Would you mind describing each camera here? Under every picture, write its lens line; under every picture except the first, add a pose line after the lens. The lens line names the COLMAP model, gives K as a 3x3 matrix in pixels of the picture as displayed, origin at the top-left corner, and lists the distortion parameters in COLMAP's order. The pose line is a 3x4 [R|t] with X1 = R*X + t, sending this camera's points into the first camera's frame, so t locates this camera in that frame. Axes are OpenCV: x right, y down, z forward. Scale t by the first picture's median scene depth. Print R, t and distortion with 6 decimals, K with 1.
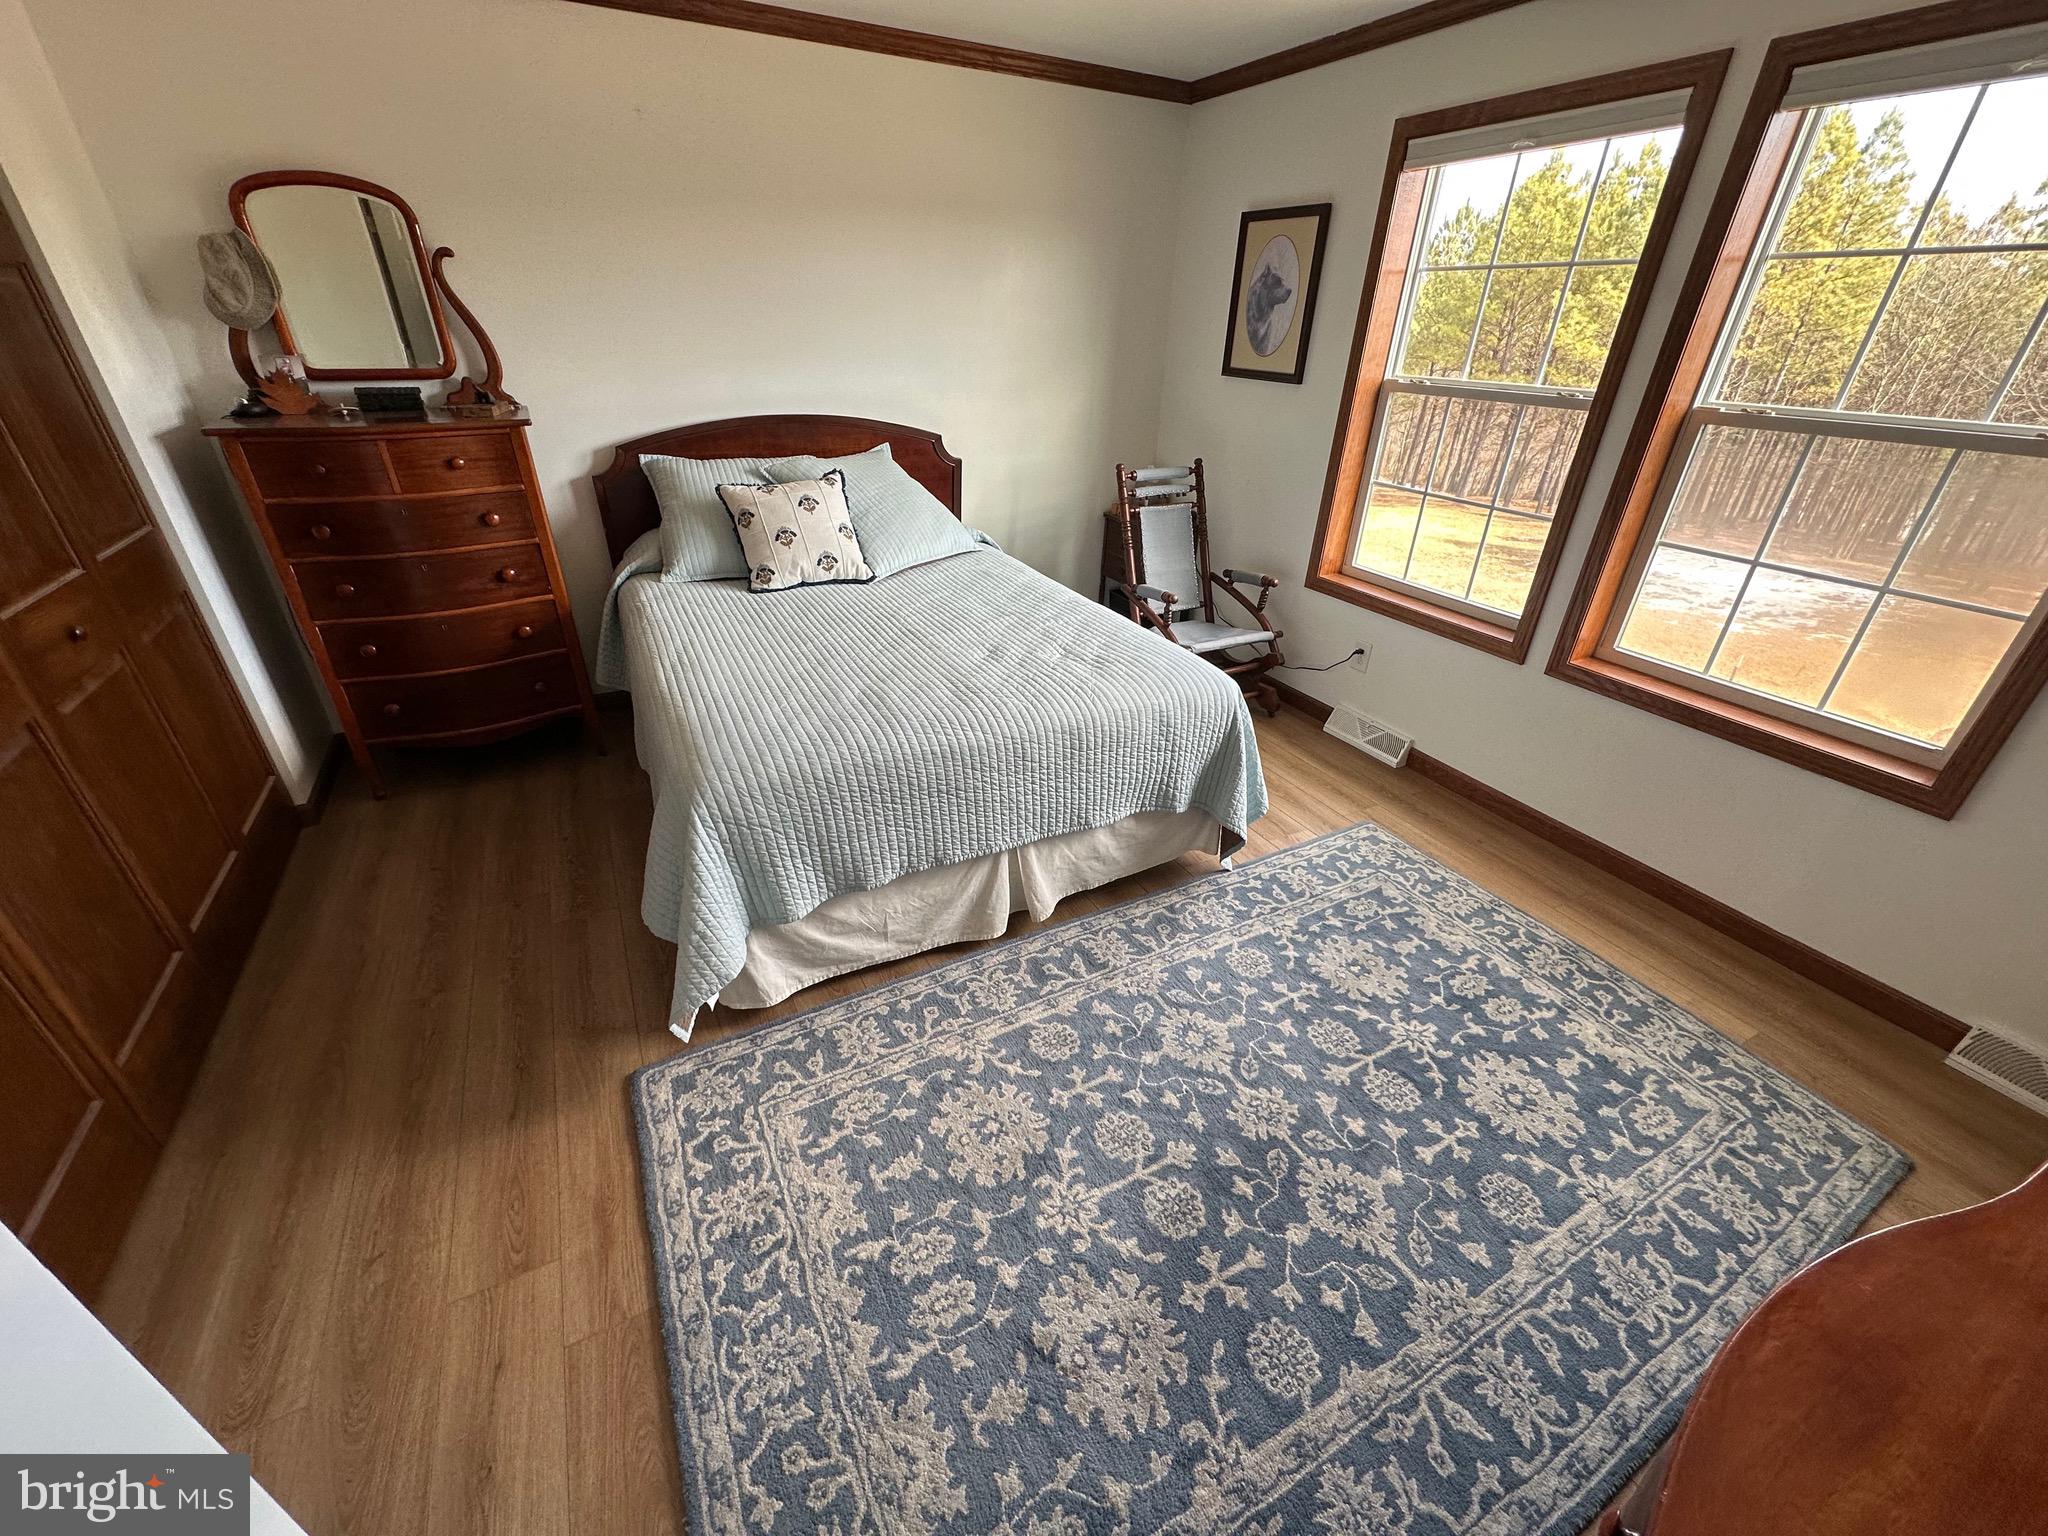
lens RADIAL K [[818.4, 0, 1015.3], [0, 818.4, 767.9], [0, 0, 1]] dist [-0.001917, 0.000336]
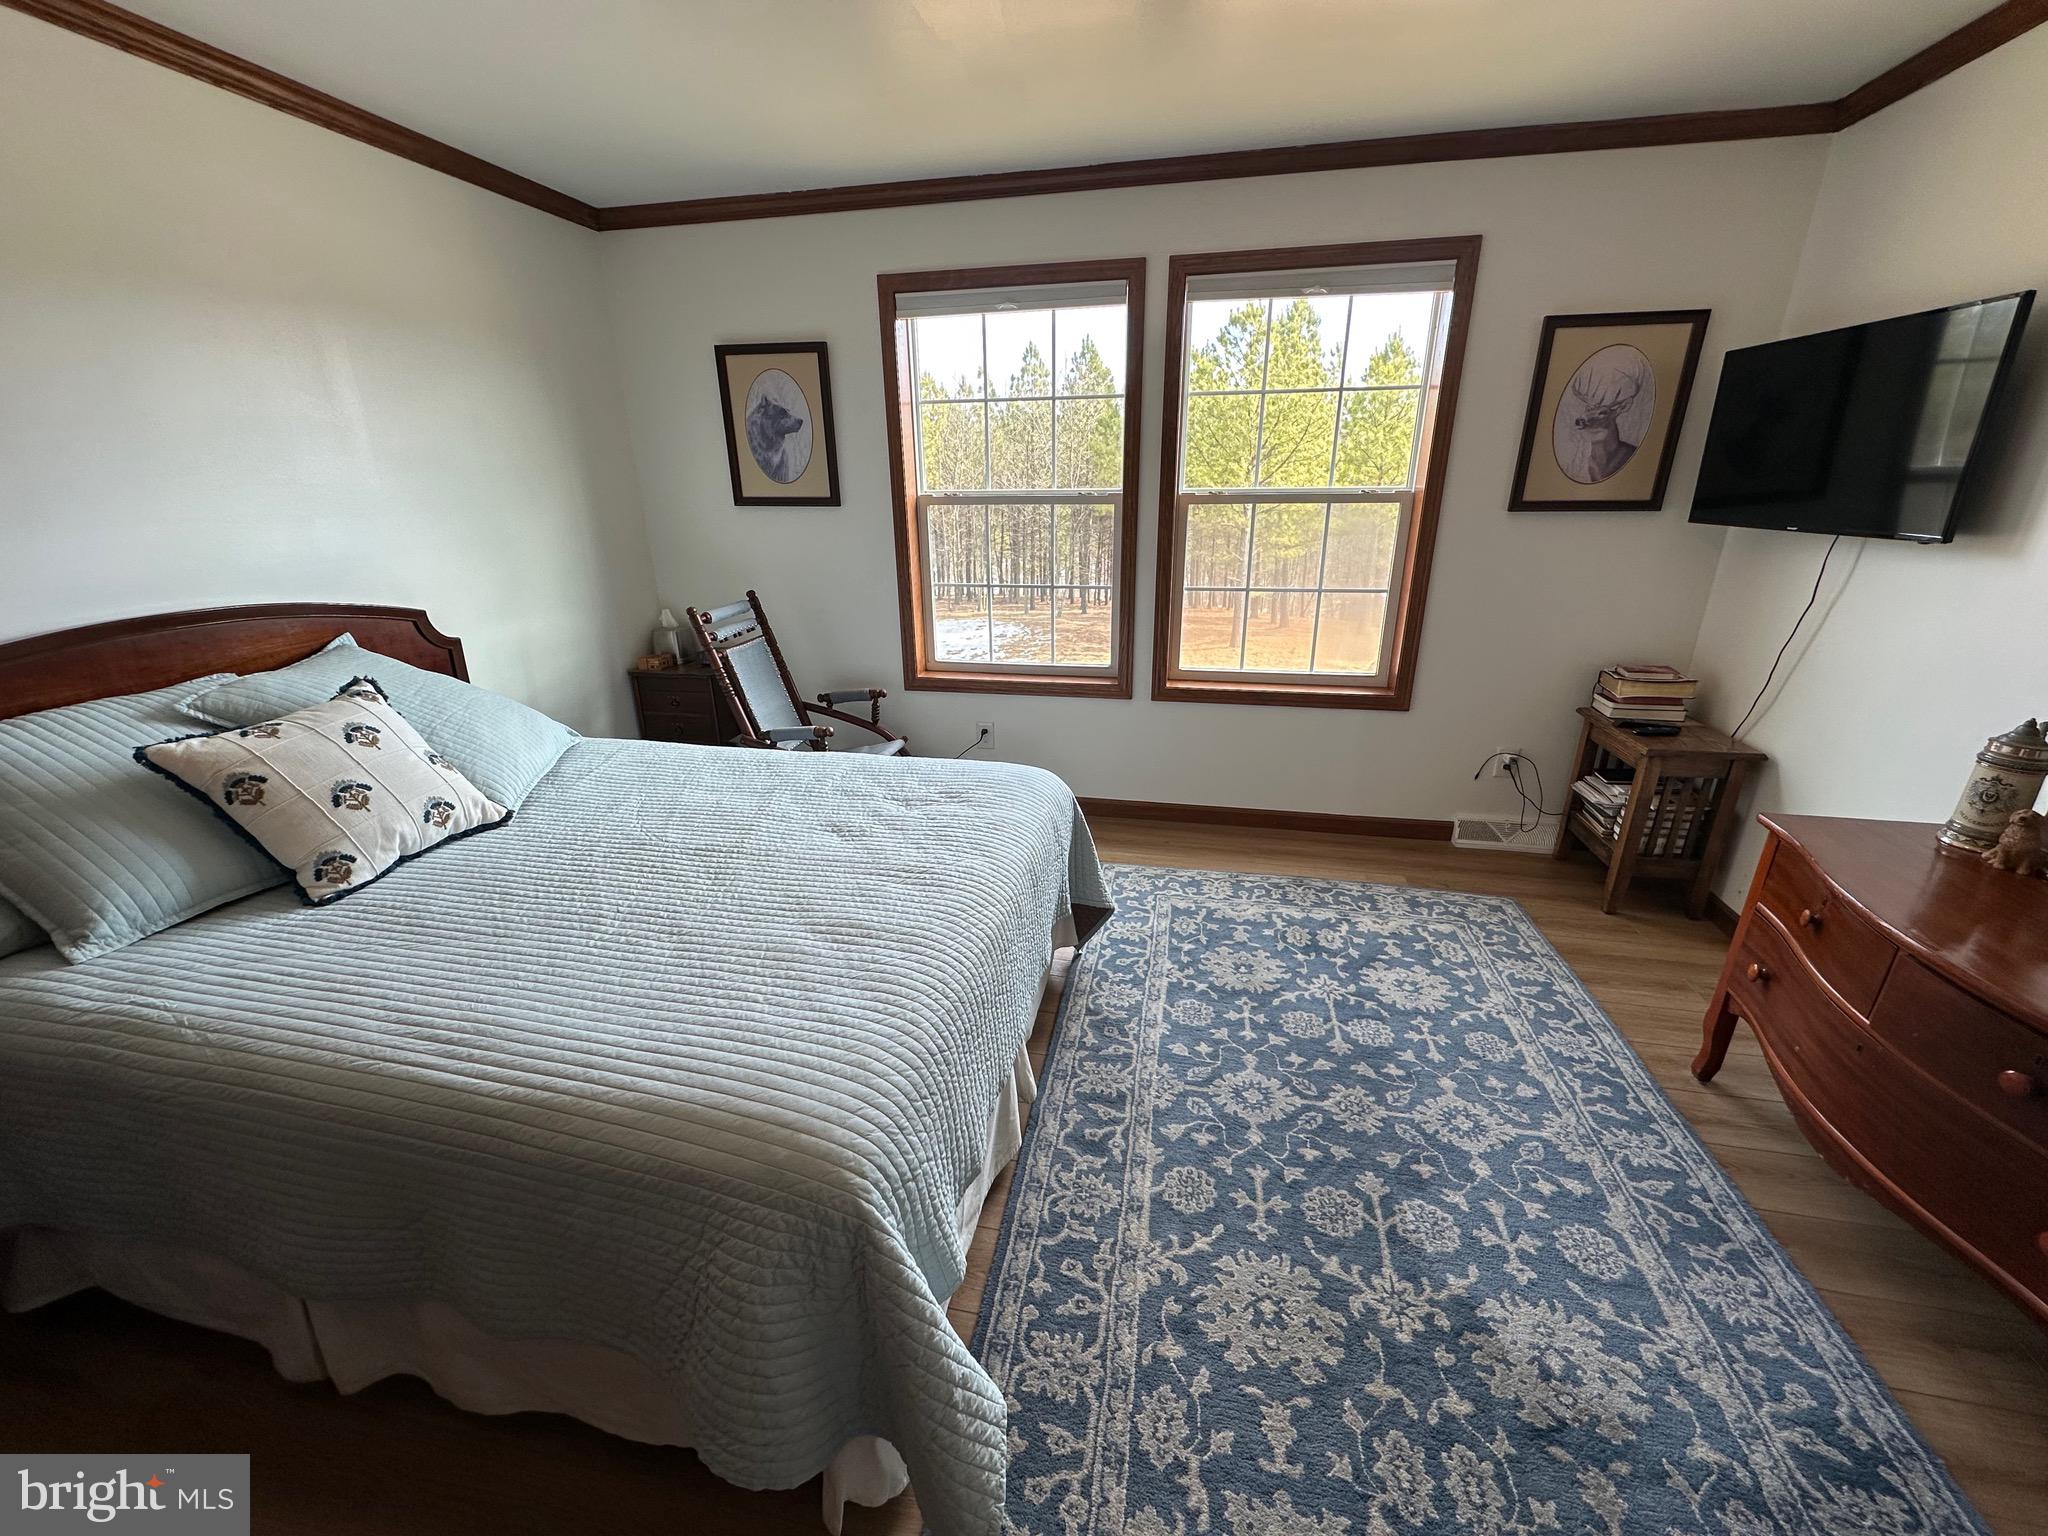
lens RADIAL K [[818.4, 0, 1033.0], [0, 818.4, 766.7], [0, 0, 1]] dist [-0.001917, 0.000336]
pose [[0.634993, -0.294819, 0.714048, -0.497546], [0.396983, 0.917464, 0.025775, -0.157168], [-0.662713, 0.267098, 0.699622, 0.329921]]
